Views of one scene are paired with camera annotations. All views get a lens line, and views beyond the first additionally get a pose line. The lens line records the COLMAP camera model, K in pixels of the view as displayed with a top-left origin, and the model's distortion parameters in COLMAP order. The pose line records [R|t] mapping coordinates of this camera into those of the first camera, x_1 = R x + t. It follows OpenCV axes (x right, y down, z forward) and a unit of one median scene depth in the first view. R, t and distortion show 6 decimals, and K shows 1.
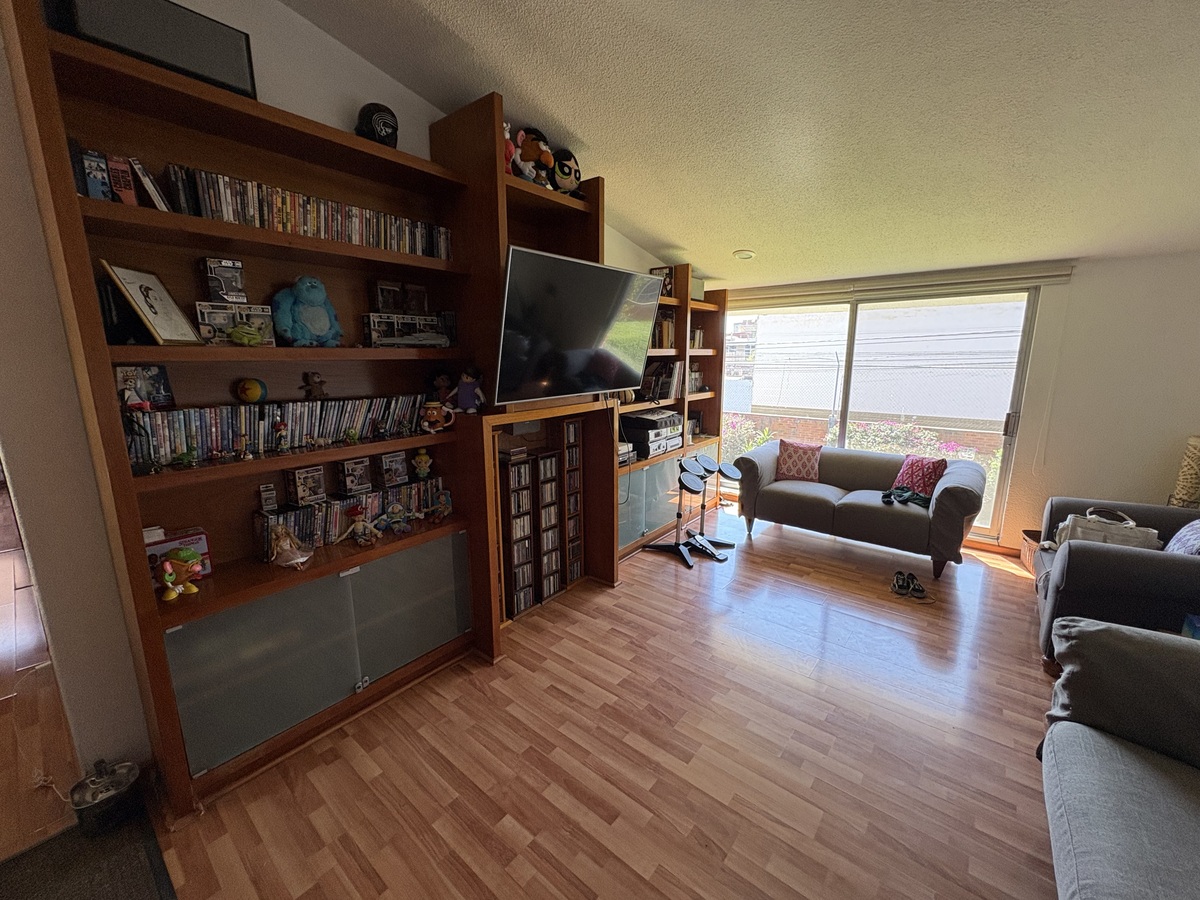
lens RADIAL K [[478.8, 0, 597.6], [0, 478.8, 448.1], [0, 0, 1]] dist [0.000627, 0.000038]
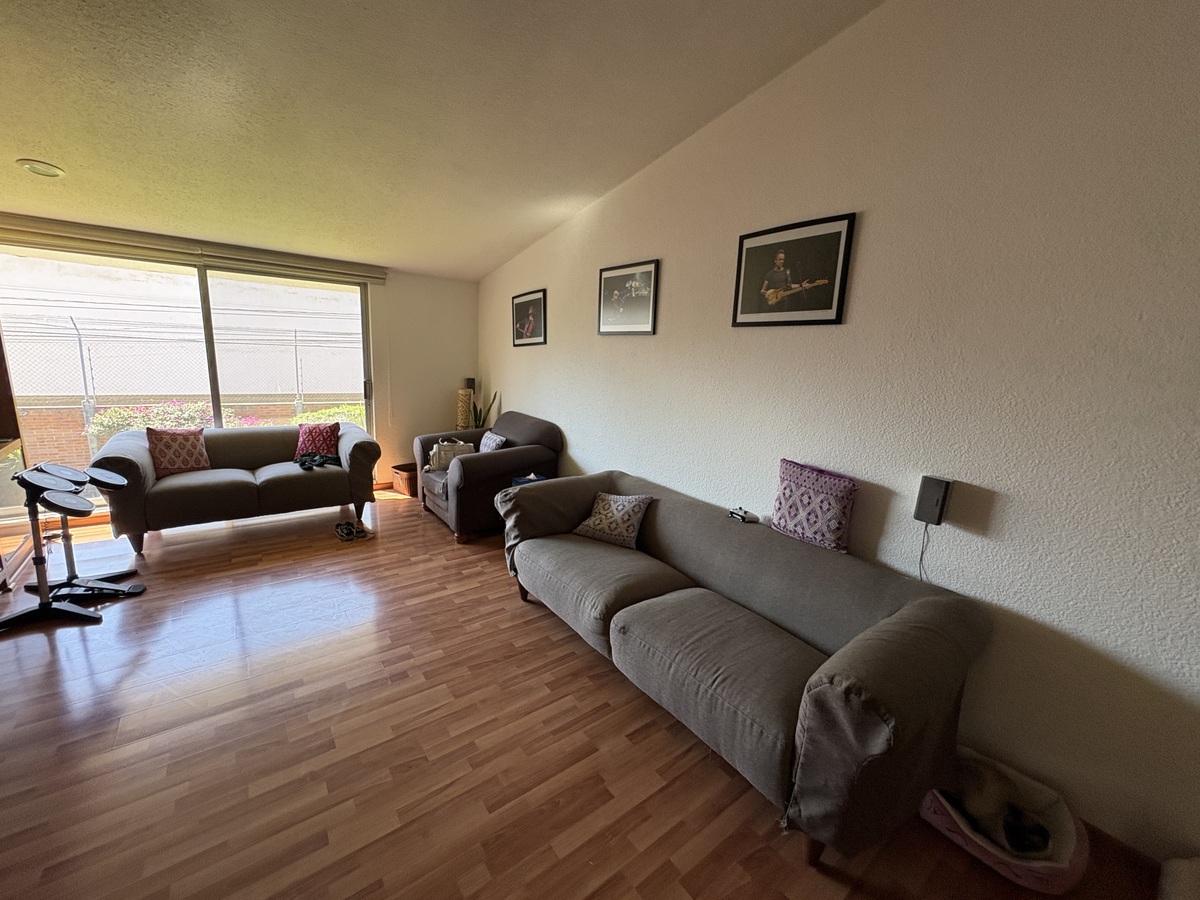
lens RADIAL K [[478.8, 0, 599.5], [0, 478.8, 449.0], [0, 0, 1]] dist [0.000627, 0.000038]
pose [[0.224609, -0.178879, 0.957890, -0.264901], [0.130049, 0.979716, 0.152460, -0.008455], [-0.965732, 0.090329, 0.243316, 0.096437]]
